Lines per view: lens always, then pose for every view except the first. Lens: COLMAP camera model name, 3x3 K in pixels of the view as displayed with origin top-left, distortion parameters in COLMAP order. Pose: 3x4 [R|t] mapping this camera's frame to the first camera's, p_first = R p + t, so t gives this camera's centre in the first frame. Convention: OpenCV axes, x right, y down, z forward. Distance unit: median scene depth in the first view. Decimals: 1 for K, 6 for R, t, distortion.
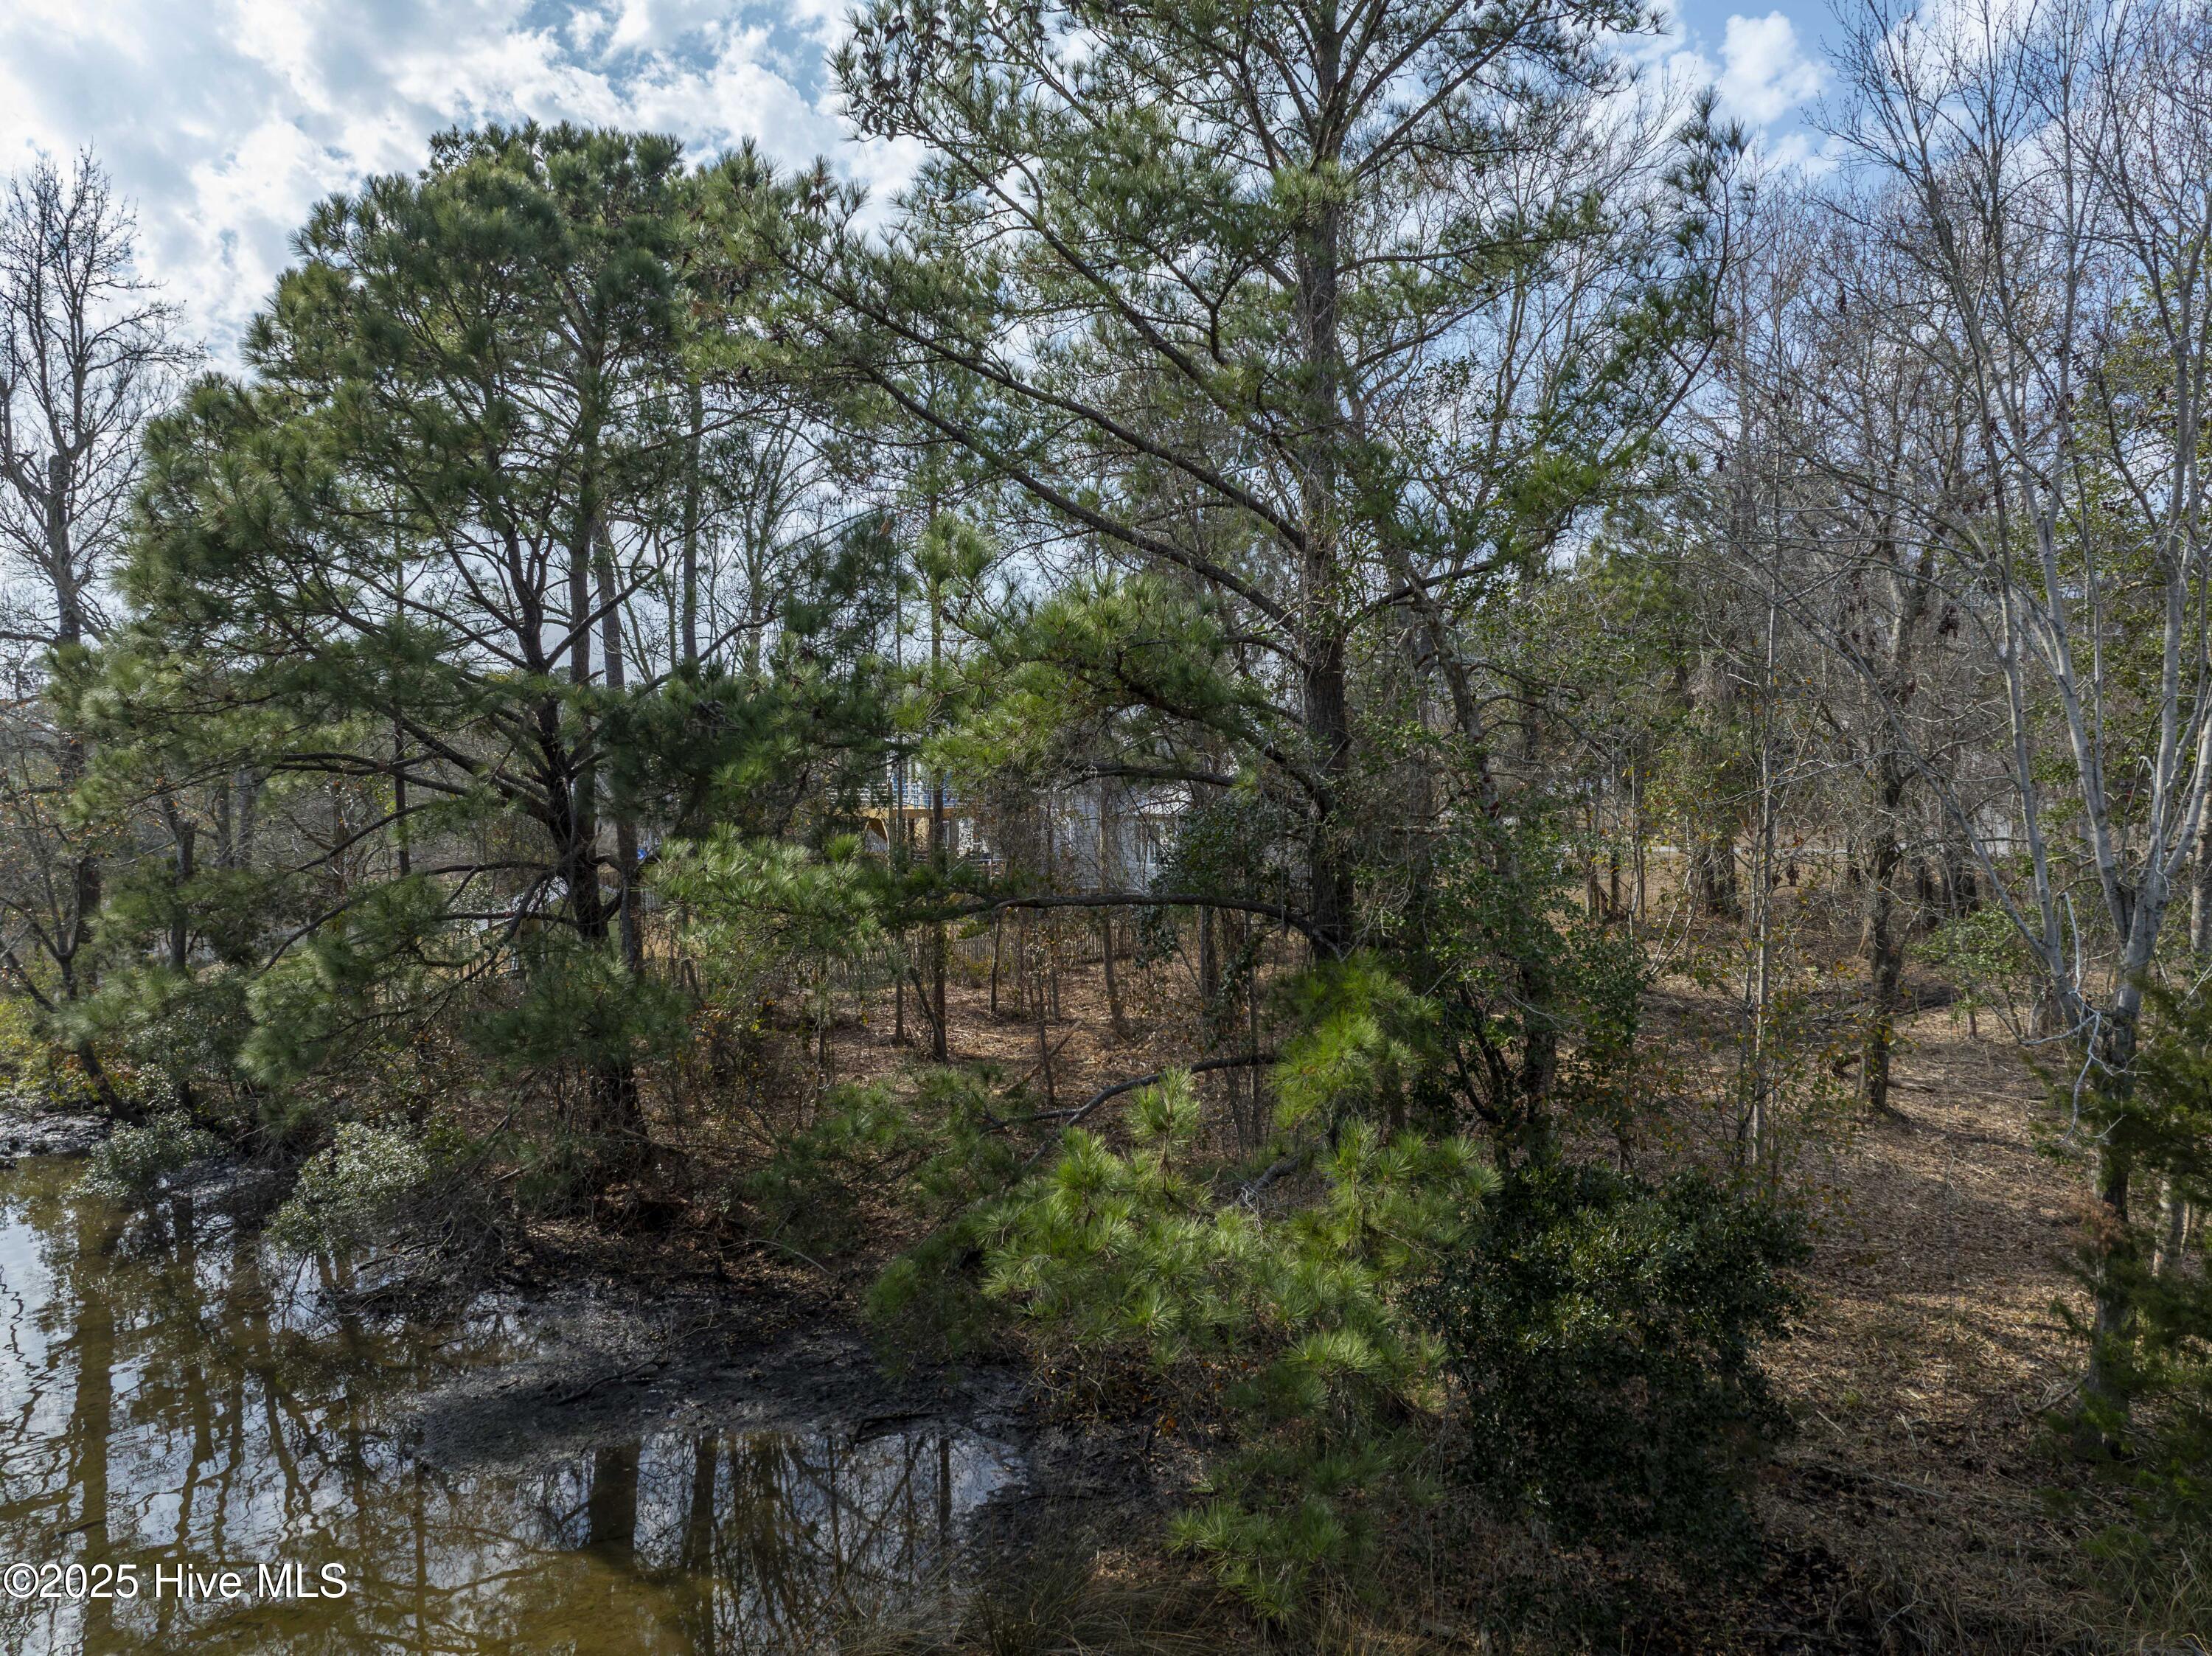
lens RADIAL K [[1572.9, 0, 1102.5], [0, 1572.9, 830.4], [0, 0, 1]] dist [-0.033686, 0.008429]
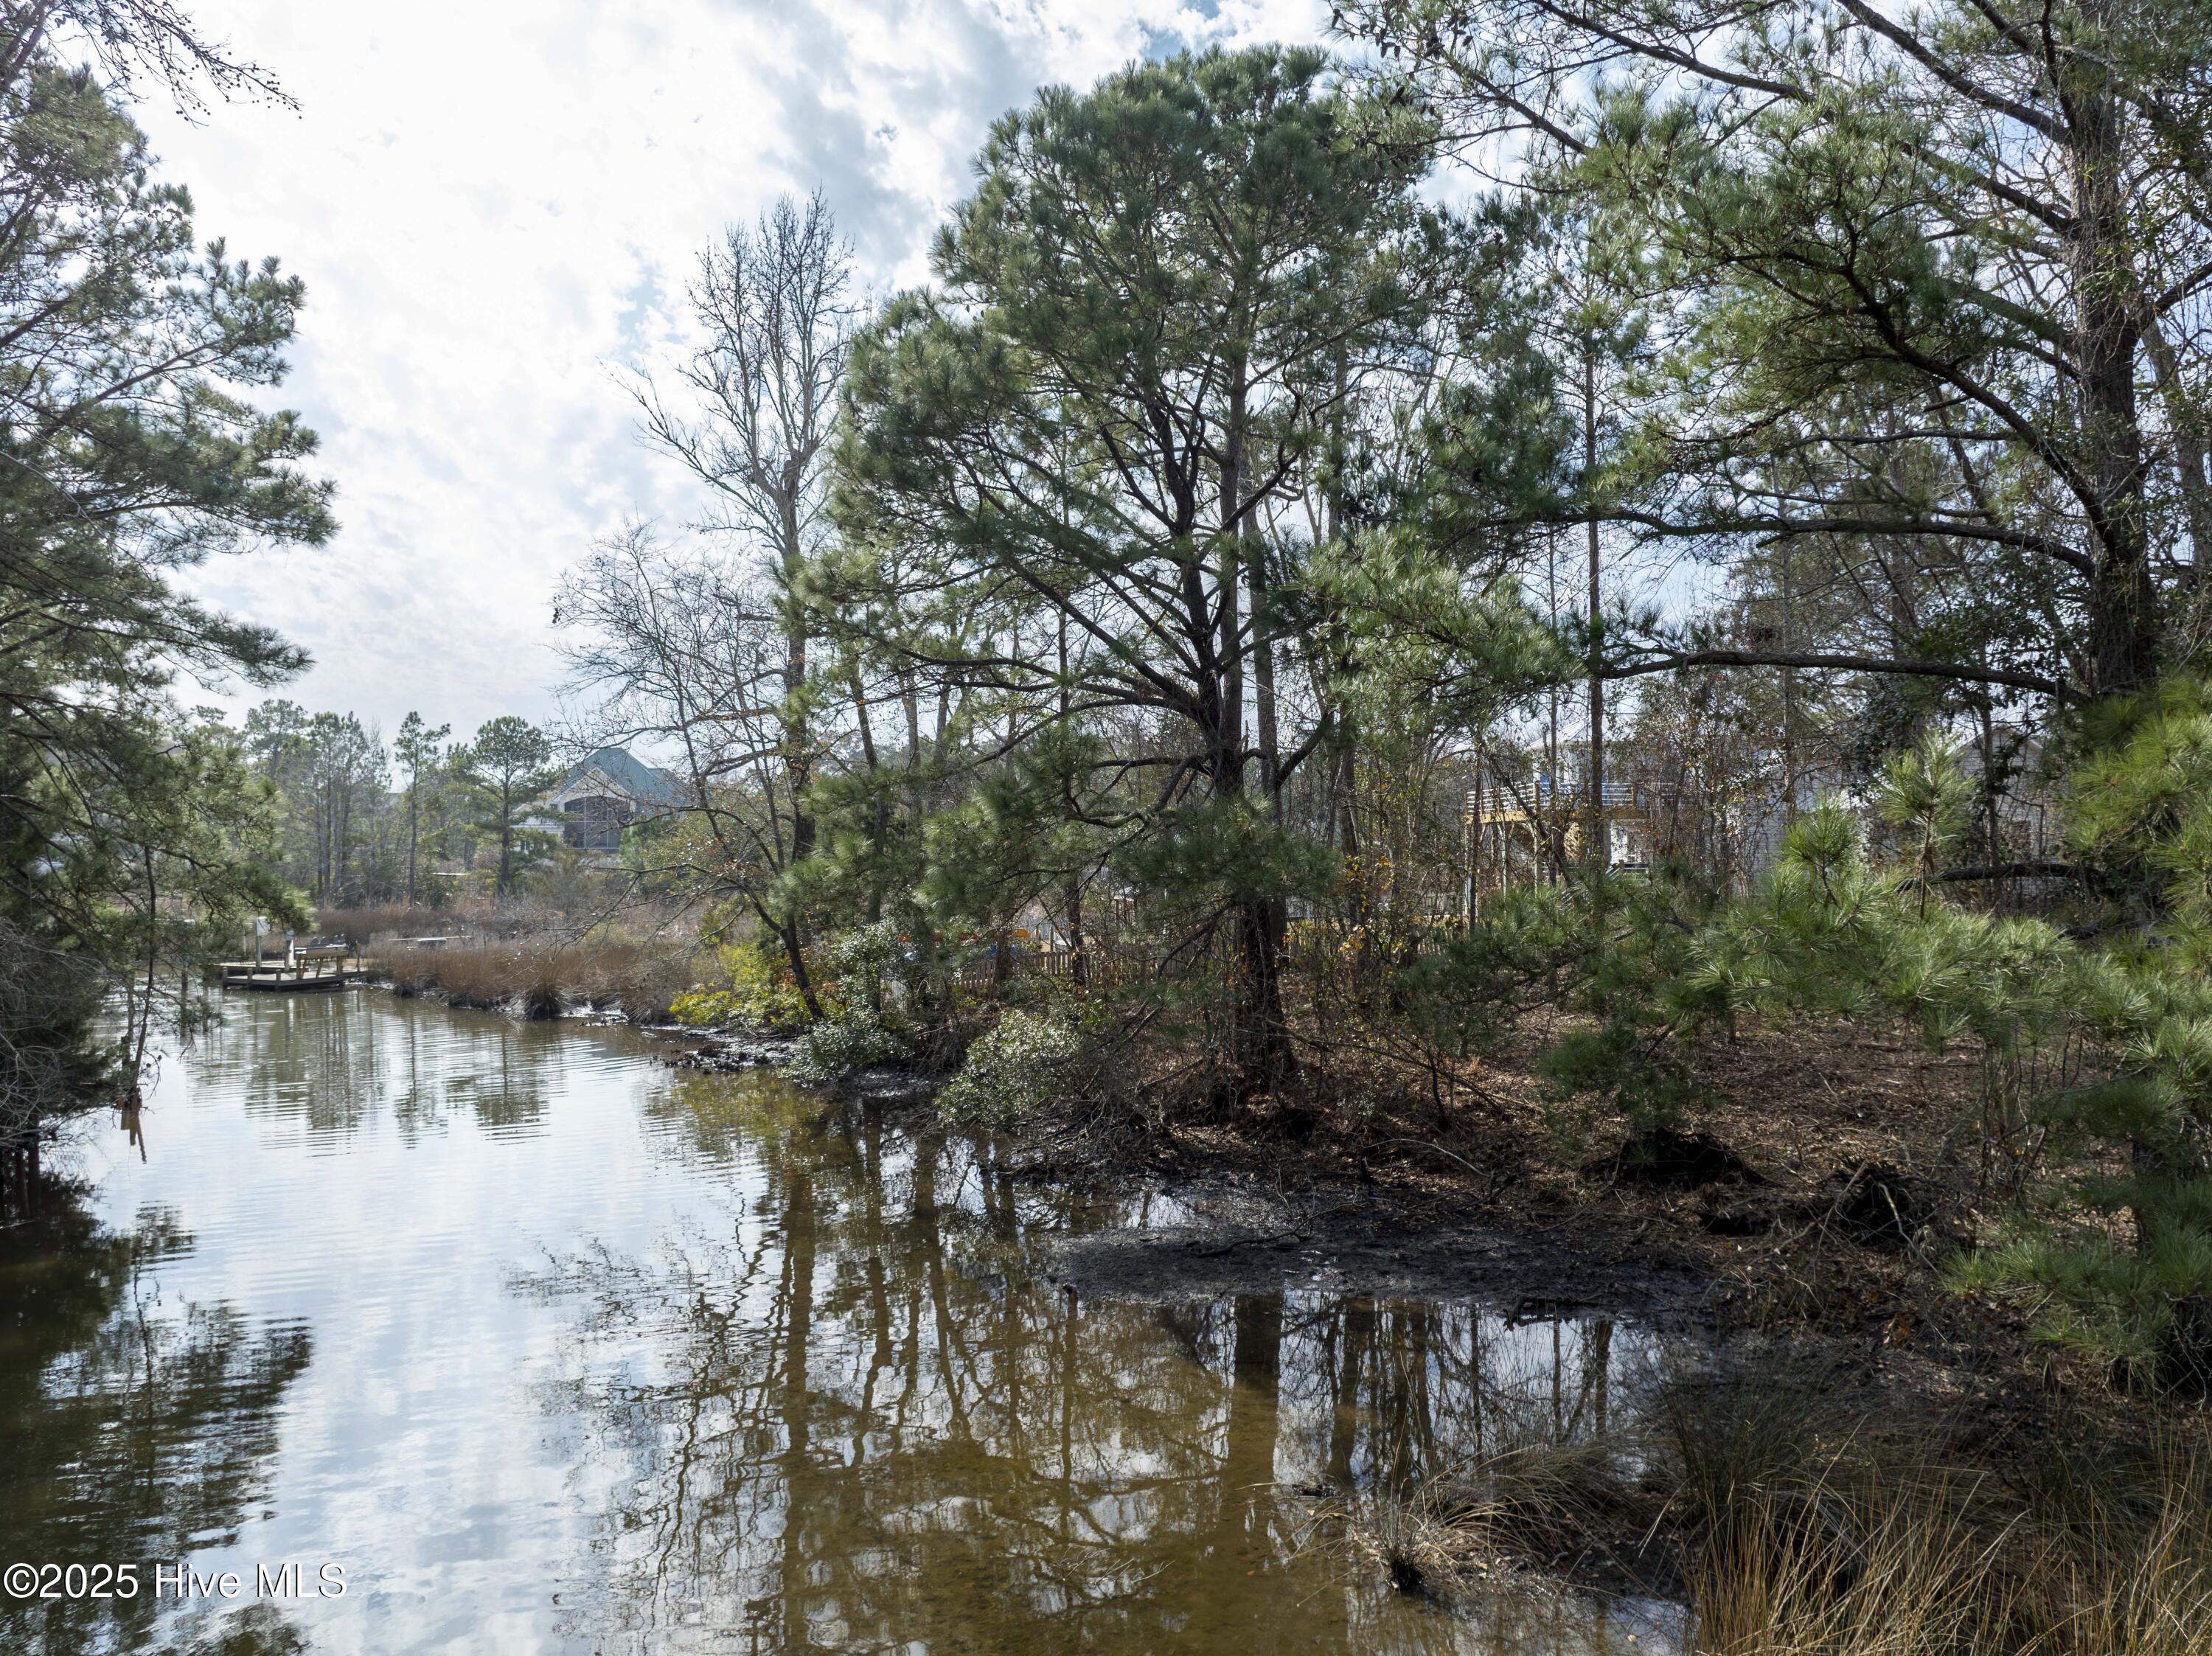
lens RADIAL K [[1572.9, 0, 1113.8], [0, 1572.9, 827.1], [0, 0, 1]] dist [-0.033686, 0.008429]
pose [[0.923425, -0.007419, -0.383708, -0.016630], [-0.012311, 0.998726, -0.048939, 0.109622], [0.383582, 0.049915, 0.922157, 0.051353]]
